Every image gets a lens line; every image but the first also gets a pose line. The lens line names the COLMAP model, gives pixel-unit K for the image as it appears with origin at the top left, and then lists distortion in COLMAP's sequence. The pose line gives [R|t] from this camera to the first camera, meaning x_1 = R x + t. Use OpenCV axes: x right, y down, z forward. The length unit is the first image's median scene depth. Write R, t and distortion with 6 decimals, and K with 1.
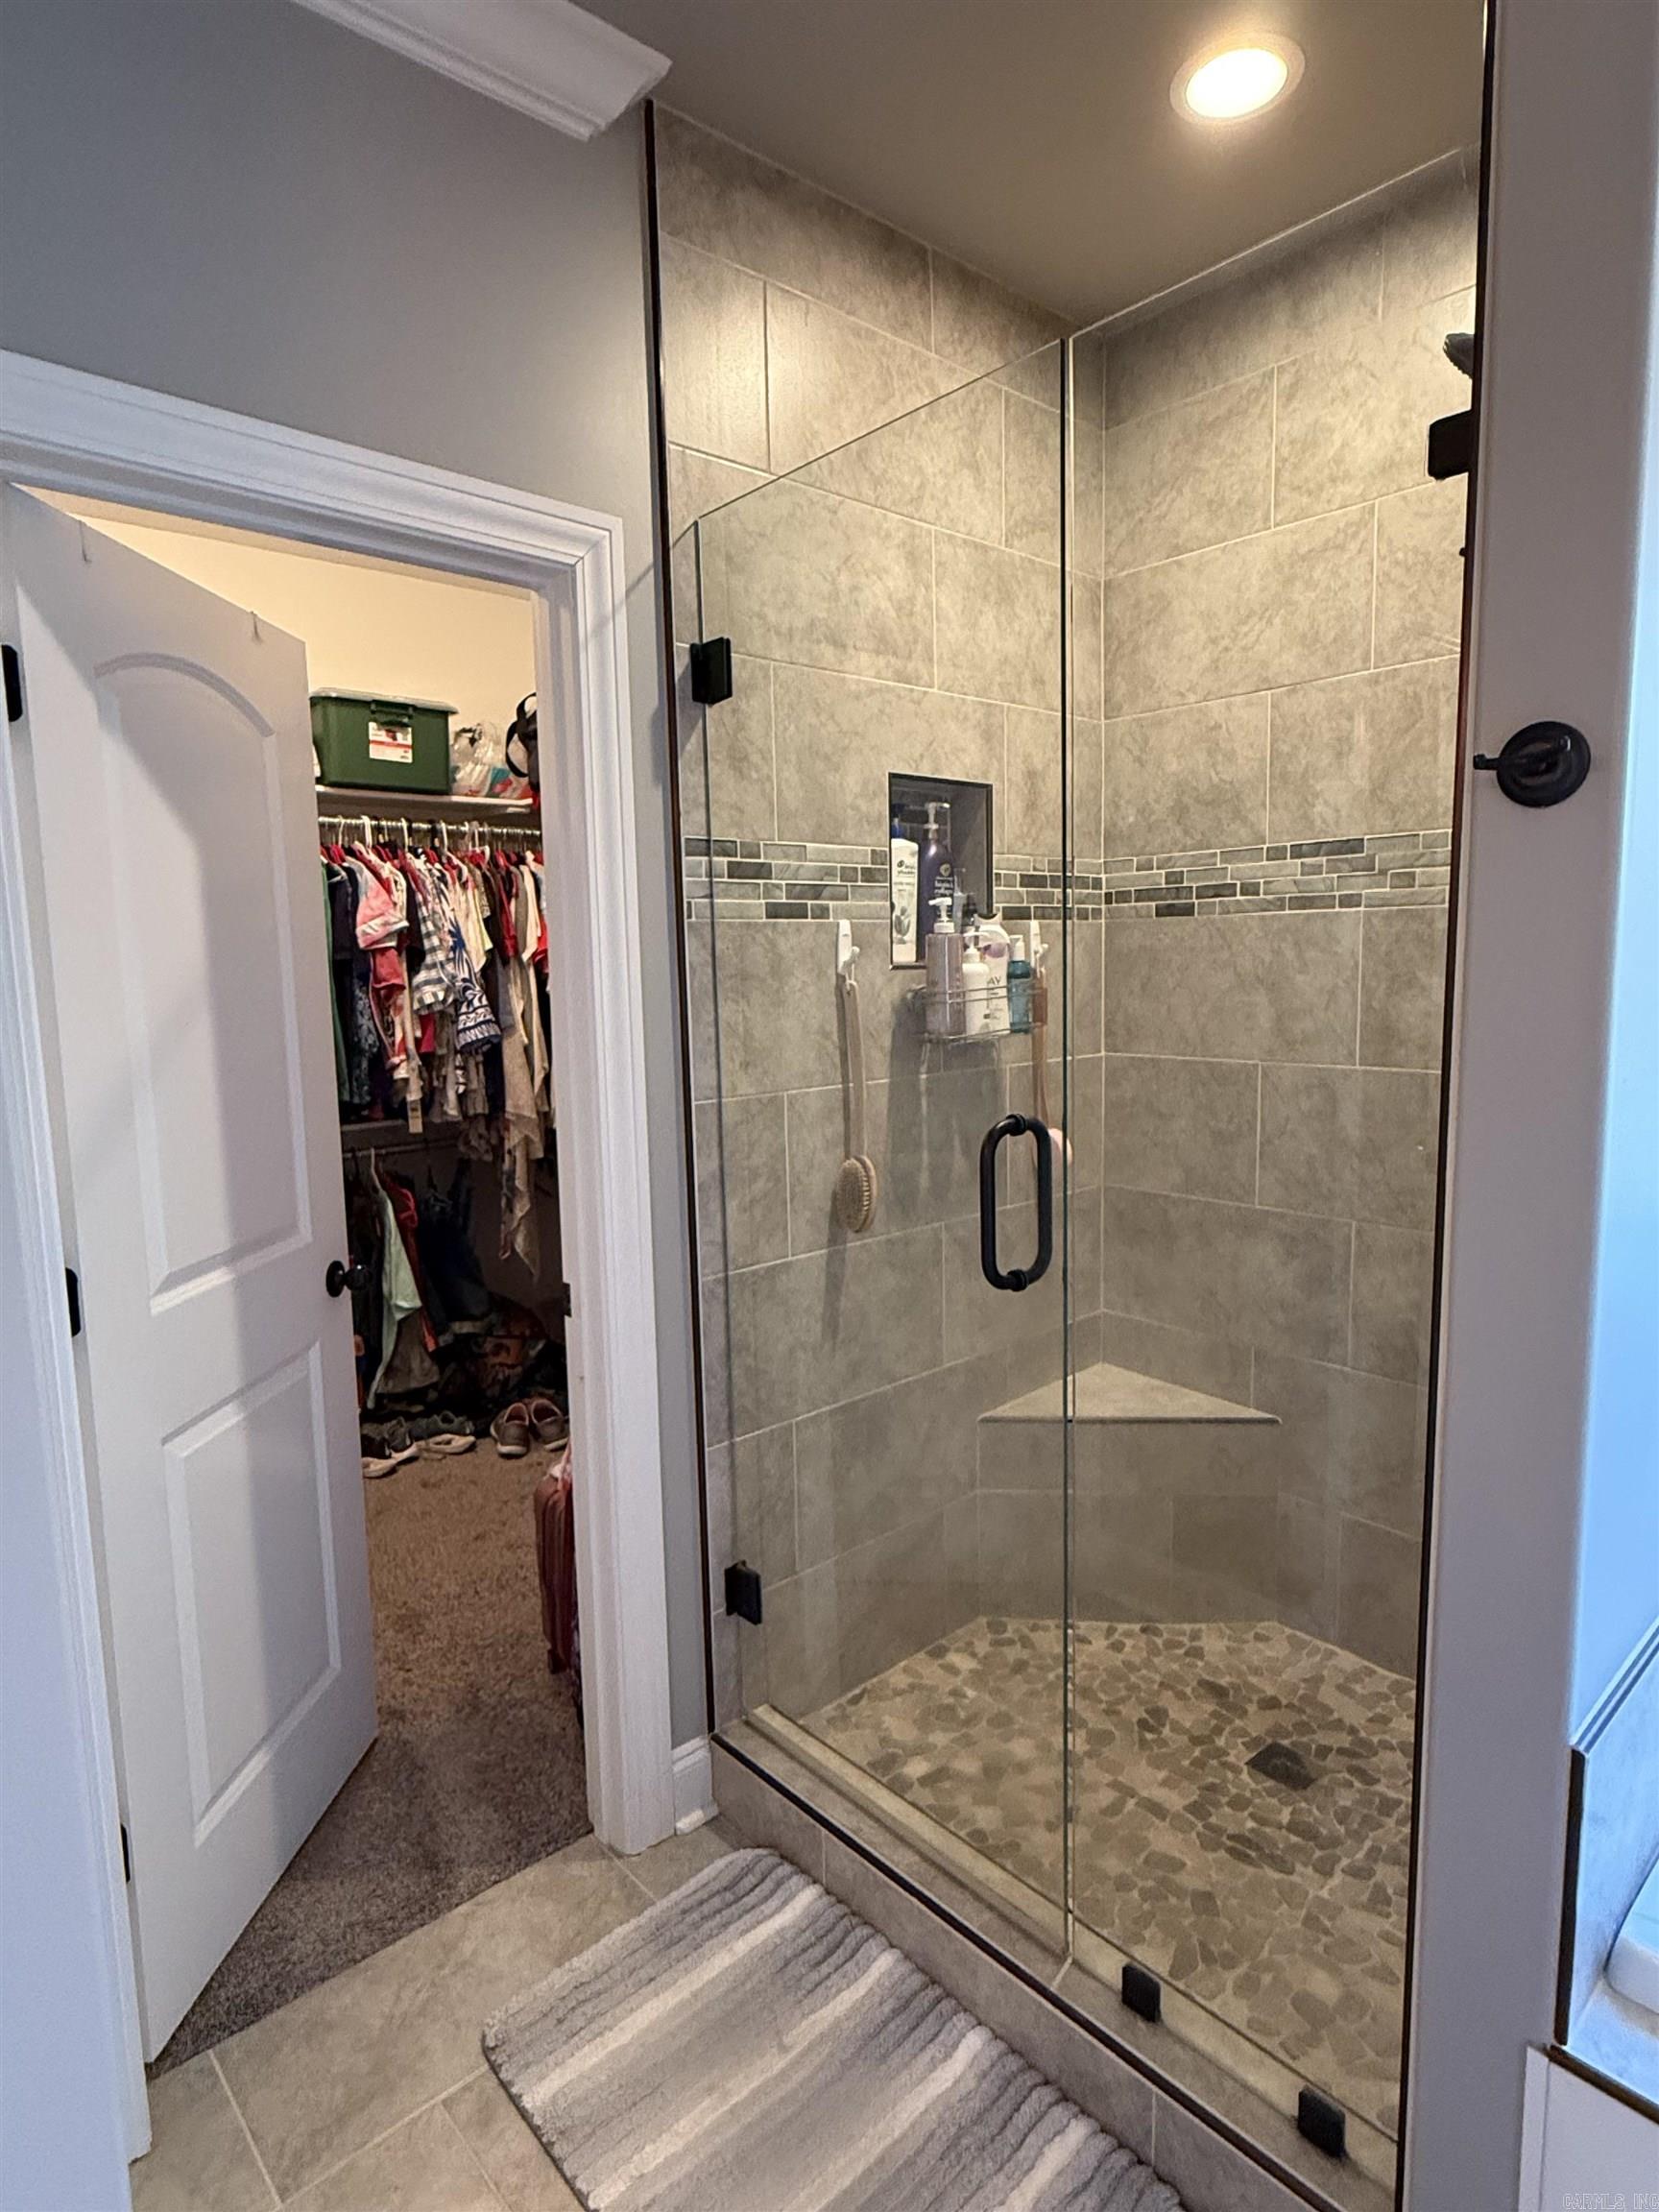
lens RADIAL K [[1222.2, 0, 826.8], [0, 1222.2, 1101.9], [0, 0, 1]] dist [0.003250, -0.002656]
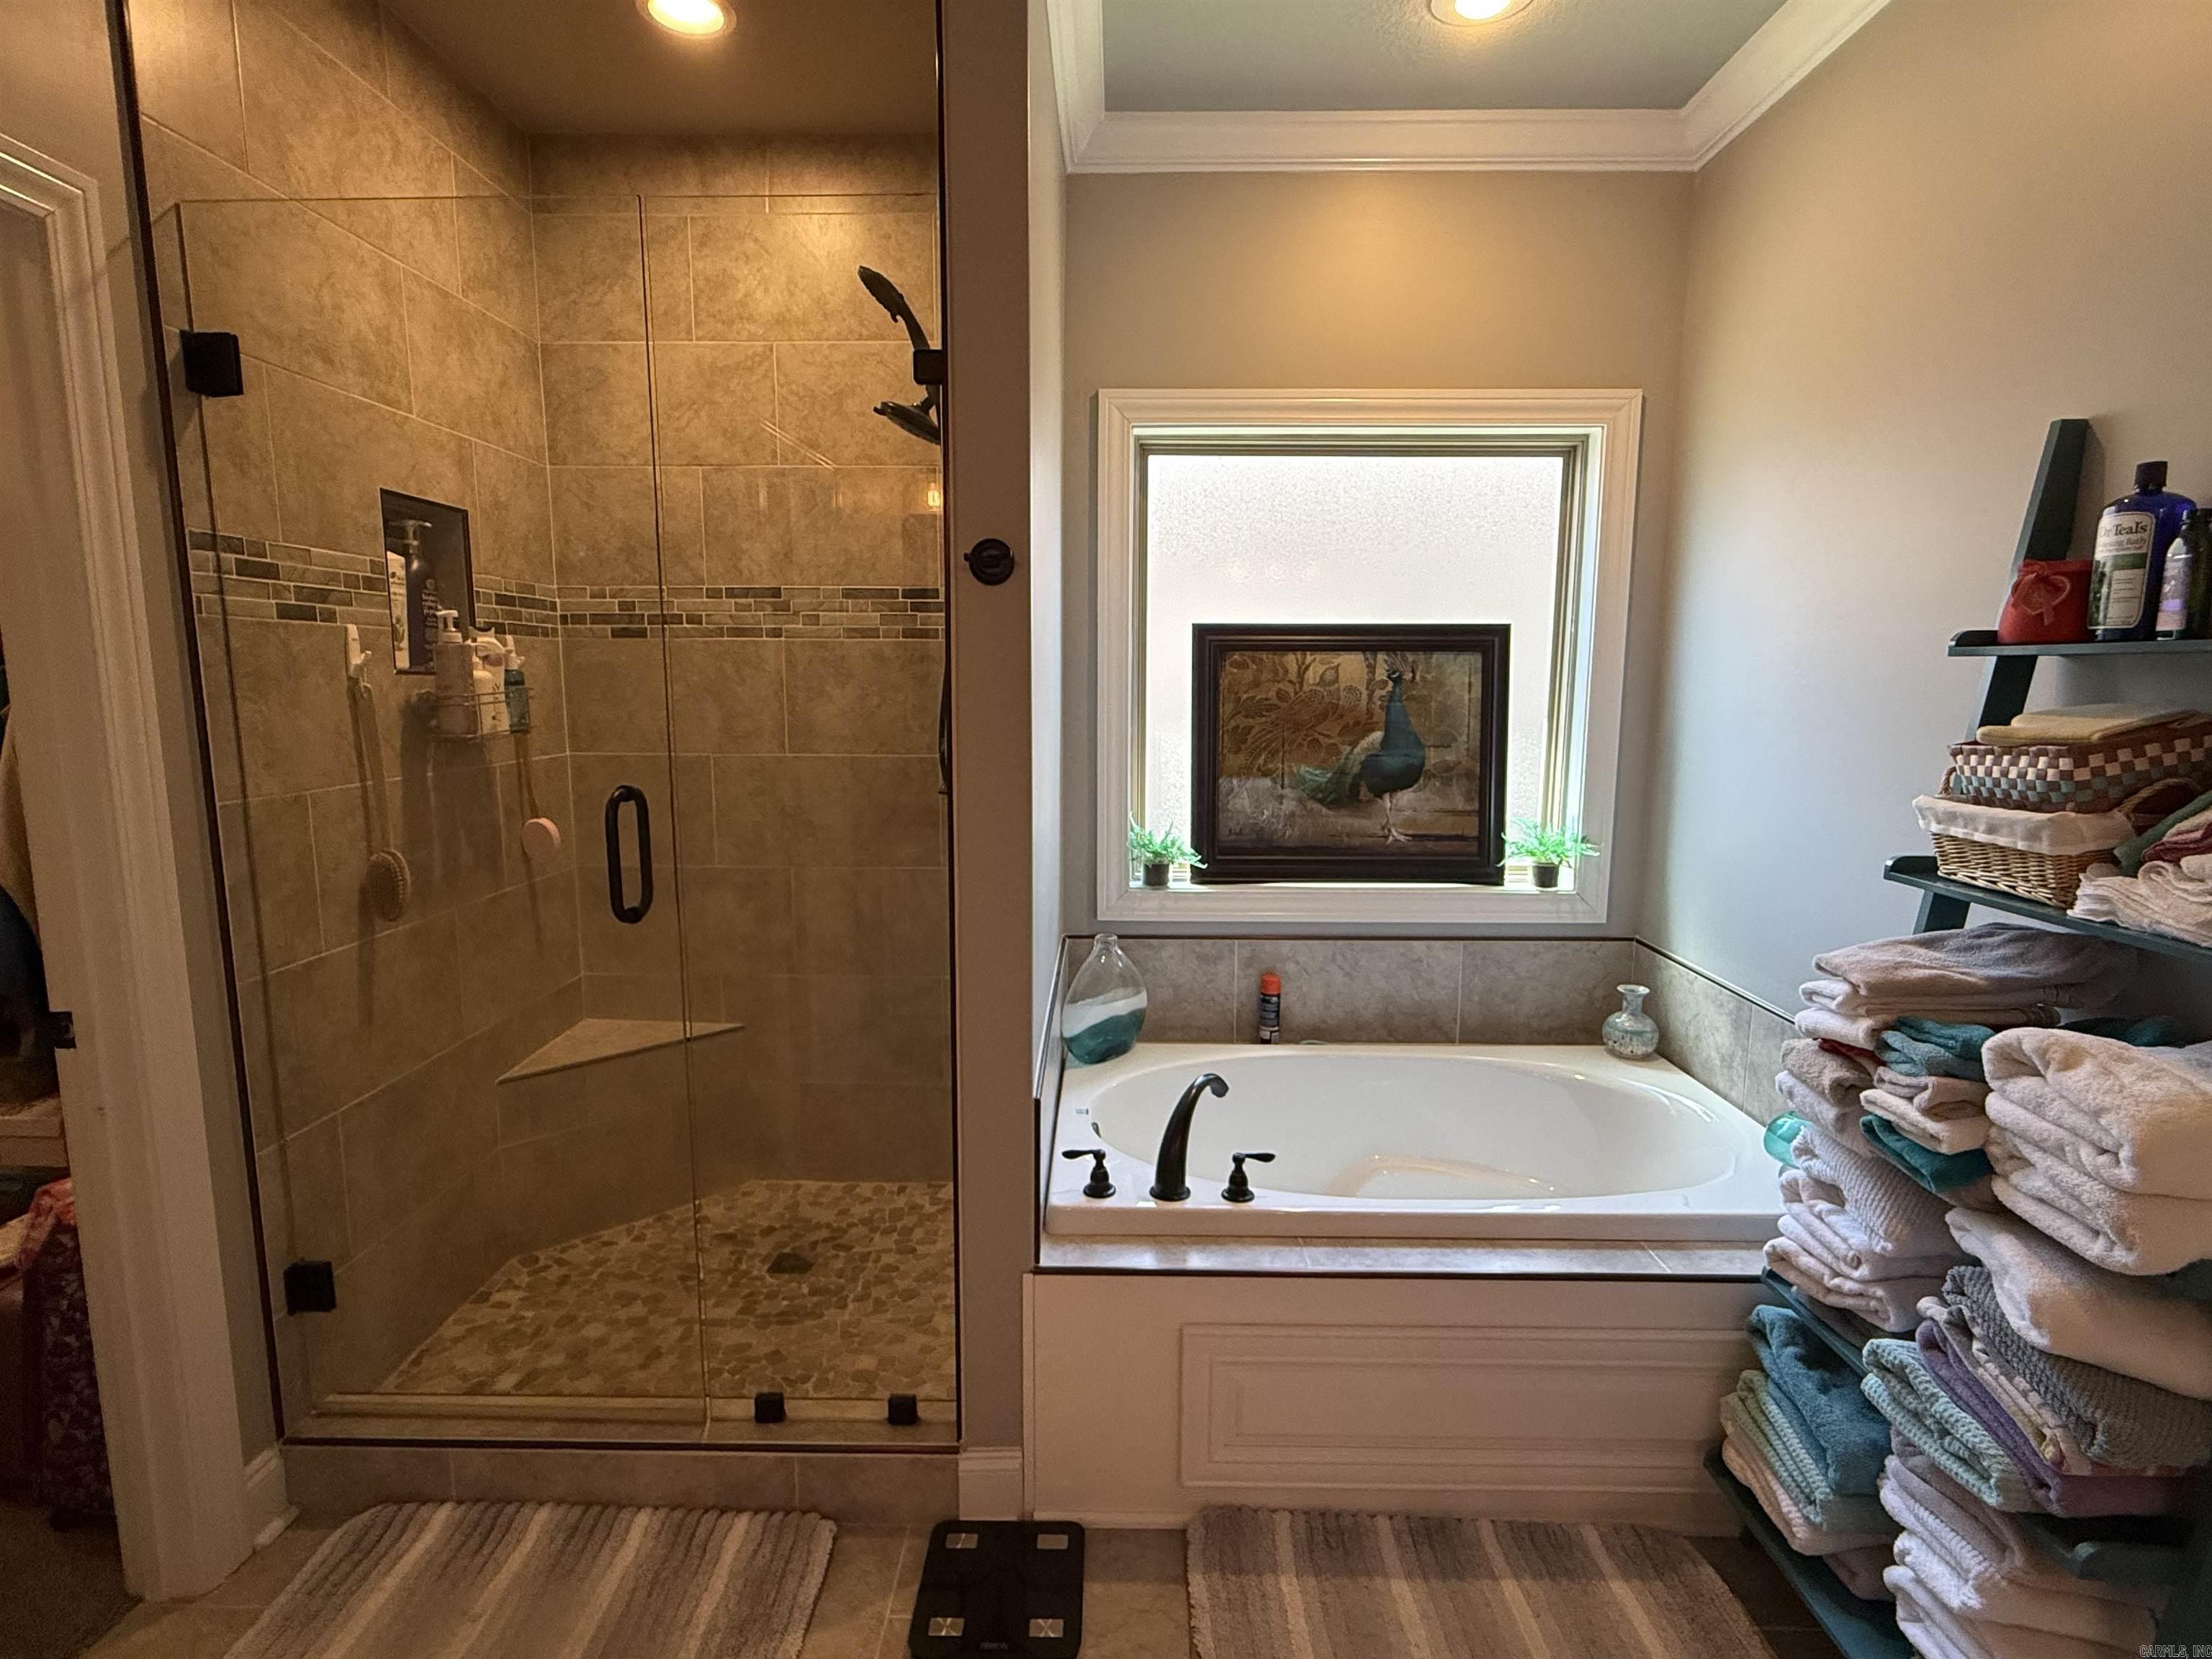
lens RADIAL K [[1116.9, 0, 1105.7], [0, 1116.9, 829.0], [0, 0, 1]] dist [0.001750, 0.002810]
pose [[0.676057, -0.076290, 0.732889, -0.258720], [0.070063, 0.996775, 0.039129, 0.032200], [-0.733511, 0.024896, 0.679222, -0.116037]]
